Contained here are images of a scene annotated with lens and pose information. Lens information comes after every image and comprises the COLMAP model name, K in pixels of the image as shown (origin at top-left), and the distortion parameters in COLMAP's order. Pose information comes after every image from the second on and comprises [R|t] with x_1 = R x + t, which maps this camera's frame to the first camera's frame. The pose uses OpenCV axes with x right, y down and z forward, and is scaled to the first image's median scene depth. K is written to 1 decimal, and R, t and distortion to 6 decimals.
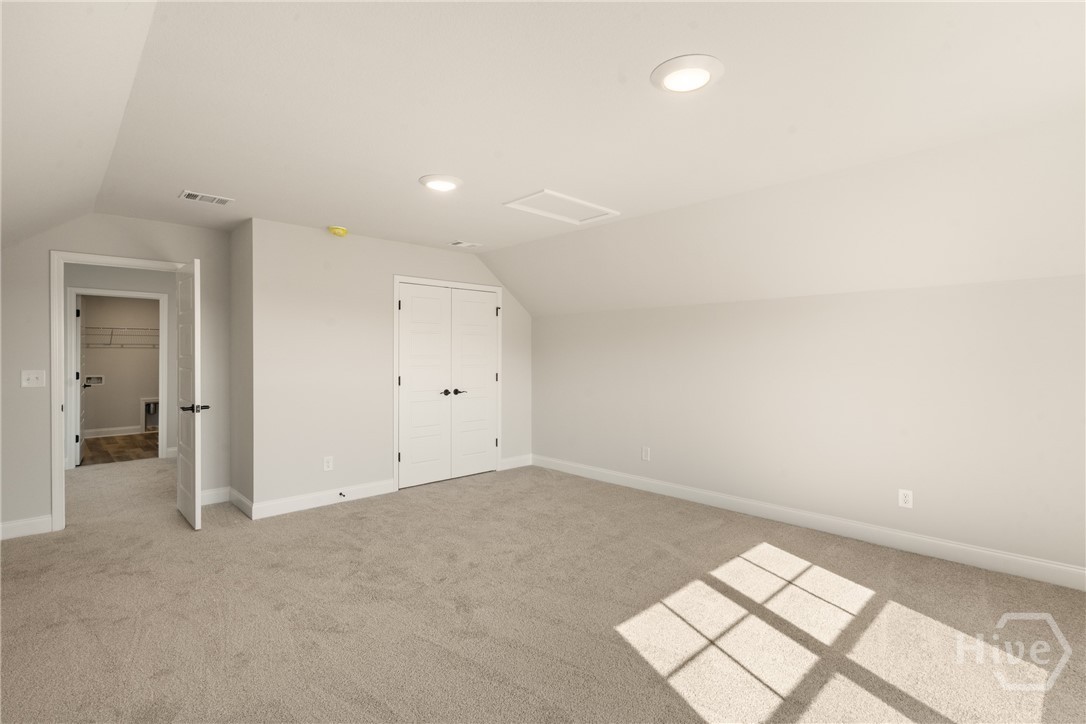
lens RADIAL K [[511.9, 0, 543.0], [0, 511.9, 362.0], [0, 0, 1]] dist [-0.000174, -0.000094]
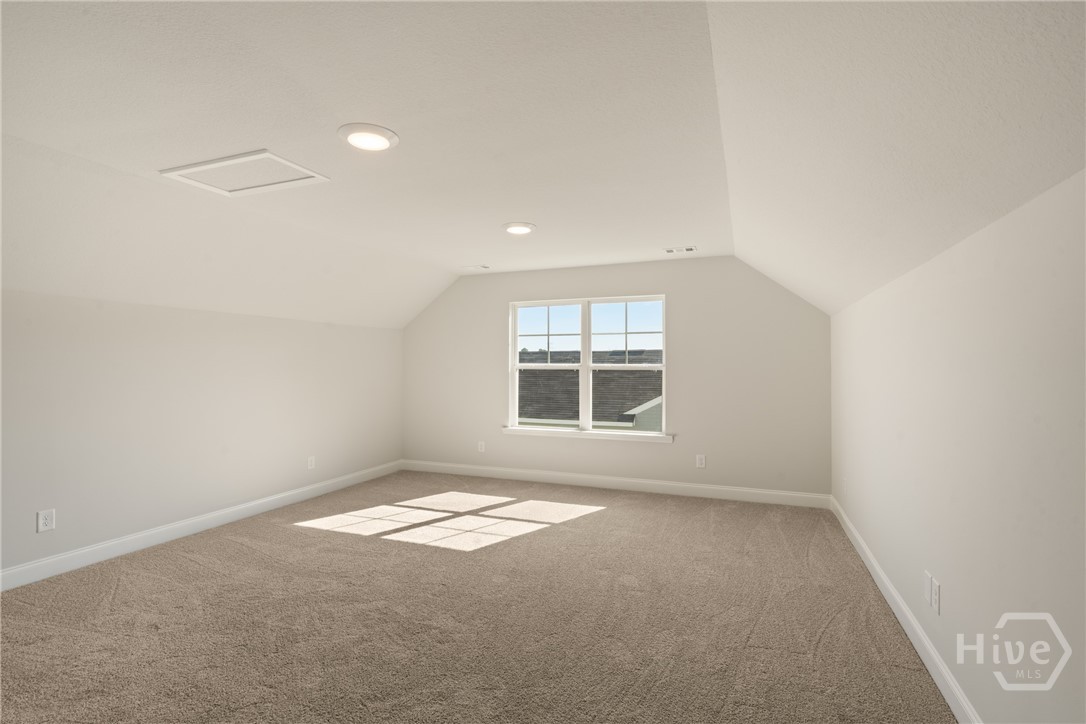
lens RADIAL K [[511.9, 0, 543.0], [0, 511.9, 362.0], [0, 0, 1]] dist [-0.000174, -0.000094]
pose [[-0.427674, 0.000284, 0.903933, -1.091593], [0.000920, 1.000000, 0.000121, -0.029658], [-0.903933, 0.000883, -0.427674, 1.208193]]
